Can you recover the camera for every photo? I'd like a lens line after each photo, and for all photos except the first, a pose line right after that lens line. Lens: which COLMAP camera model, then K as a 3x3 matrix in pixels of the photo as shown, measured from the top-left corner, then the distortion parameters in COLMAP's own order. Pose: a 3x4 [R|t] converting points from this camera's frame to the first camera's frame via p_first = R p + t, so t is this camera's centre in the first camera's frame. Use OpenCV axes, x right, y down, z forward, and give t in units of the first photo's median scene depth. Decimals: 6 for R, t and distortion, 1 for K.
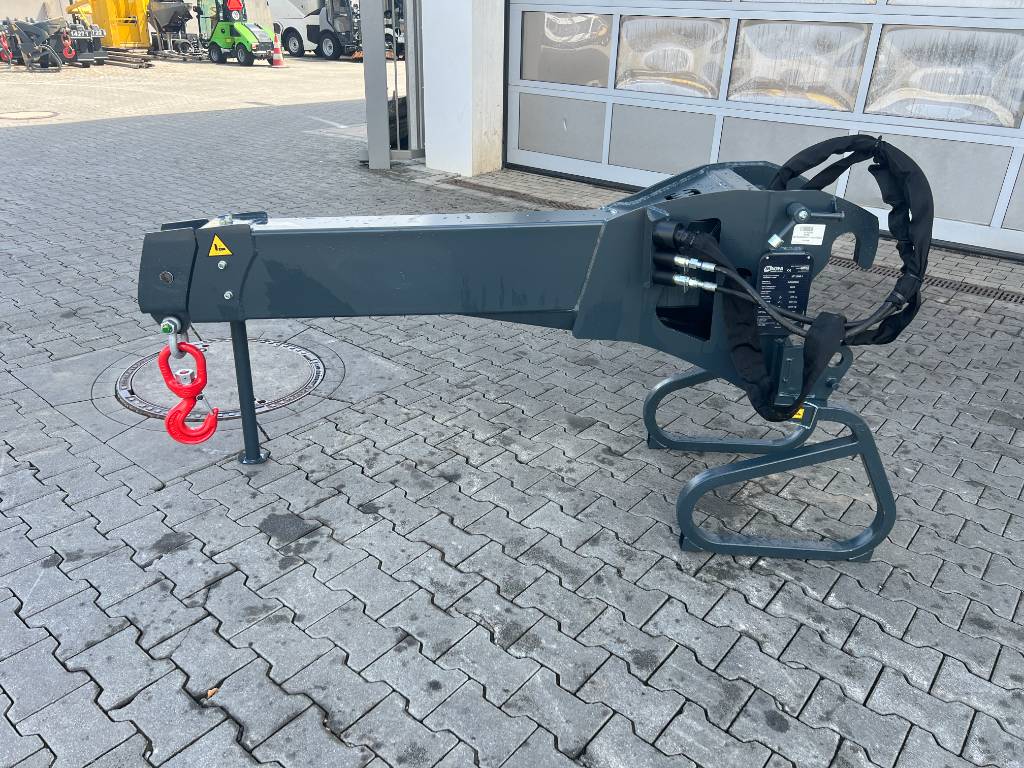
lens RADIAL K [[768.6, 0, 507.5], [0, 768.6, 382.8], [0, 0, 1]] dist [0.067183, -0.077727]
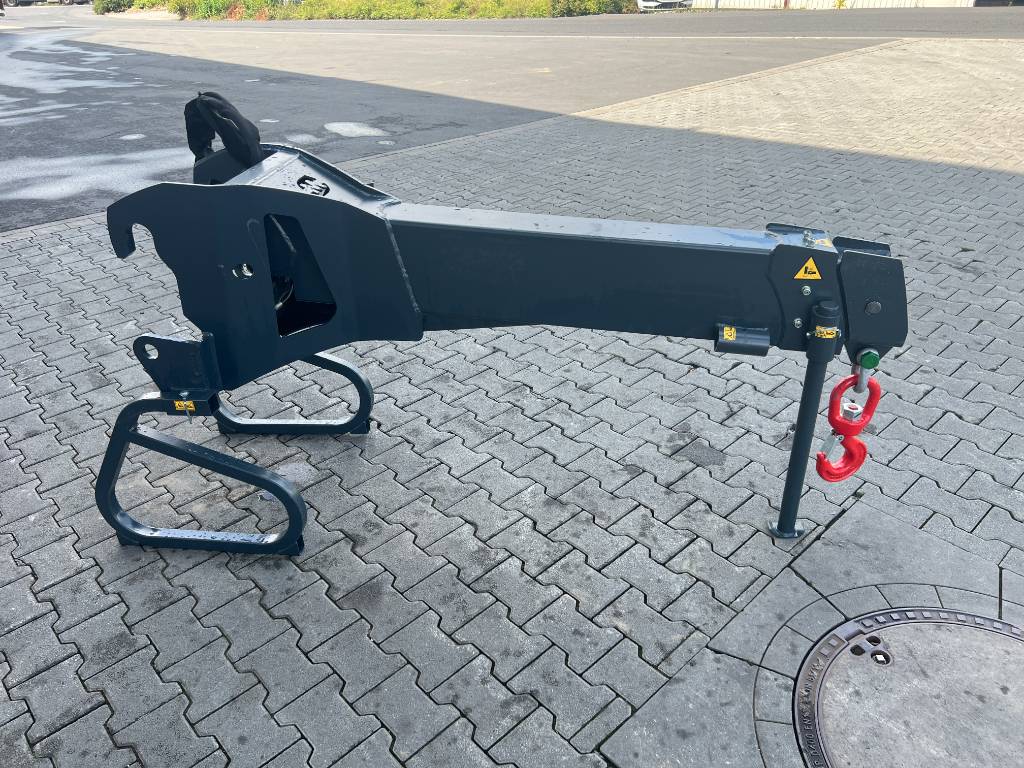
lens RADIAL K [[768.6, 0, 507.5], [0, 768.6, 382.8], [0, 0, 1]] dist [0.067183, -0.077727]
pose [[-0.990189, -0.072472, 0.119475, -0.142476], [0.056482, 0.574463, 0.816580, -0.866412], [-0.127813, 0.815316, -0.564733, 1.701572]]
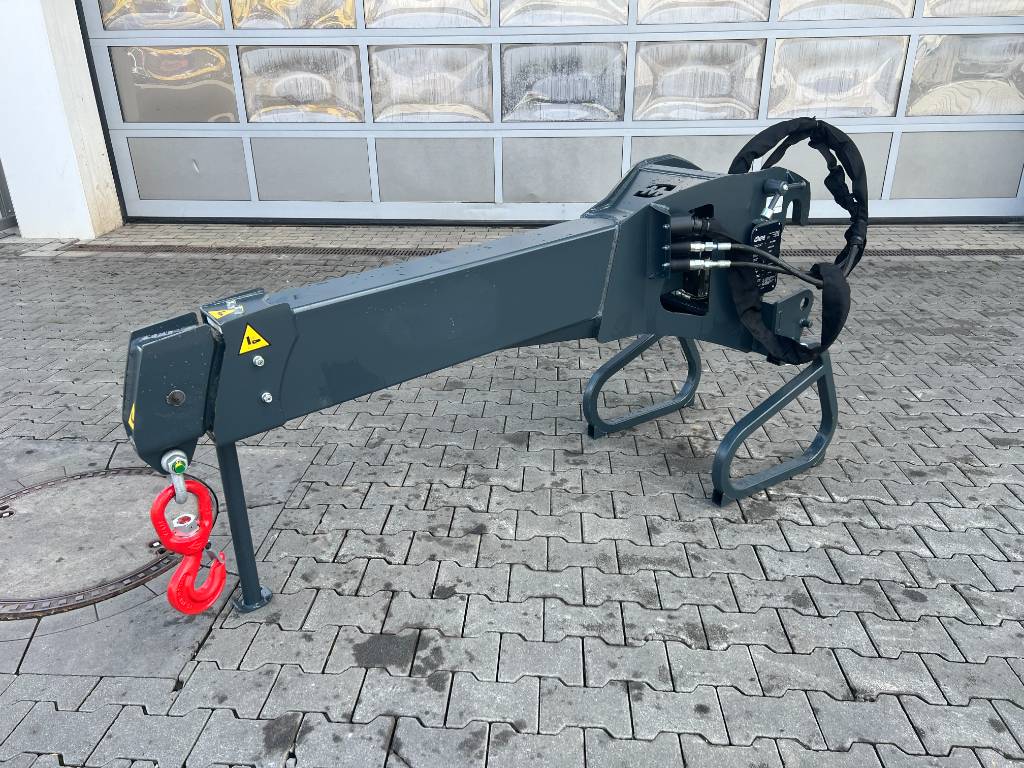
lens RADIAL K [[768.6, 0, 507.5], [0, 768.6, 382.8], [0, 0, 1]] dist [0.067183, -0.077727]
pose [[0.811093, -0.269353, 0.519208, -0.573327], [0.286859, 0.956759, 0.048221, -0.096573], [-0.509745, 0.109828, 0.853286, 0.211406]]
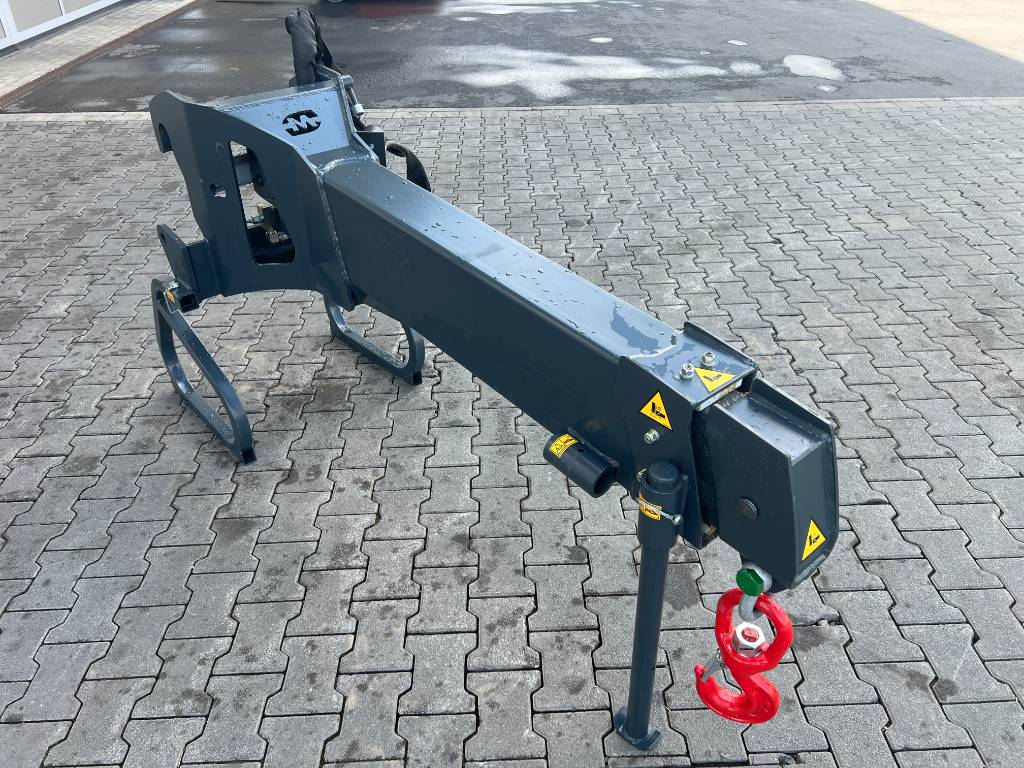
lens RADIAL K [[774.7, 0, 512.0], [0, 774.7, 384.0], [0, 0, 1]] dist [0.039717, -0.032042]
pose [[-0.654226, -0.444399, 0.611962, -0.636243], [0.317767, 0.572747, 0.755635, -0.681792], [-0.686303, 0.688818, -0.233490, 1.254416]]
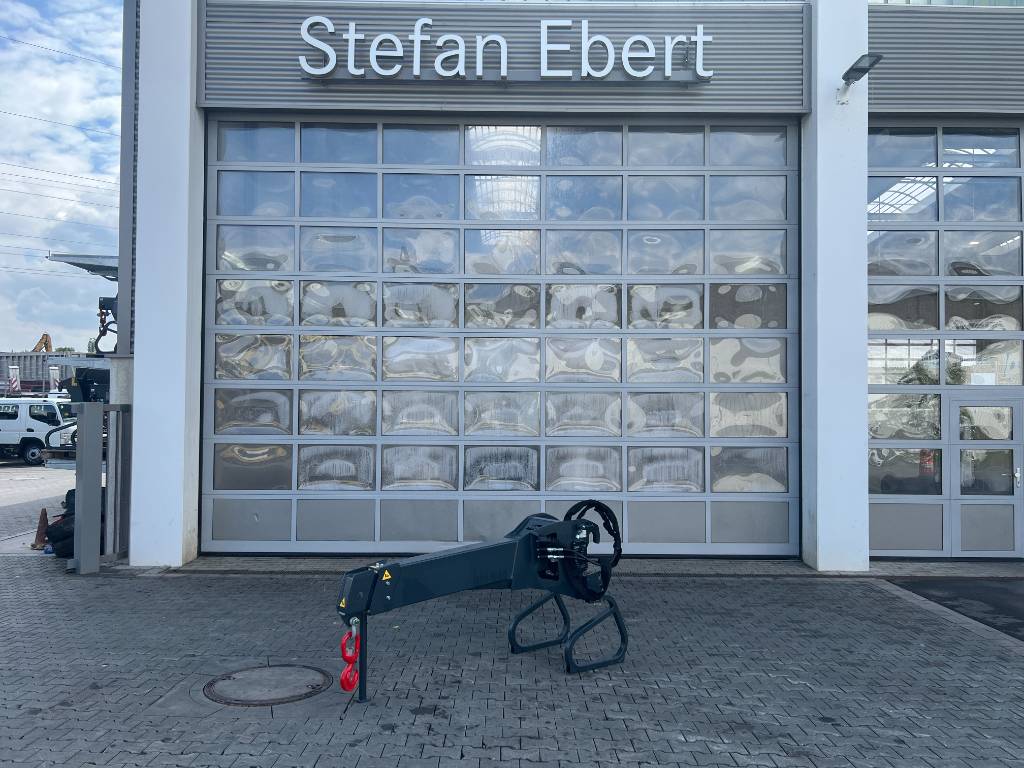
lens RADIAL K [[770.2, 0, 510.9], [0, 770.2, 379.6], [0, 0, 1]] dist [0.059365, -0.069622]
pose [[0.770598, 0.002571, 0.637316, -1.506801], [0.291764, 0.887626, -0.356362, 0.223453], [-0.566614, 0.460558, 0.683253, -0.980210]]
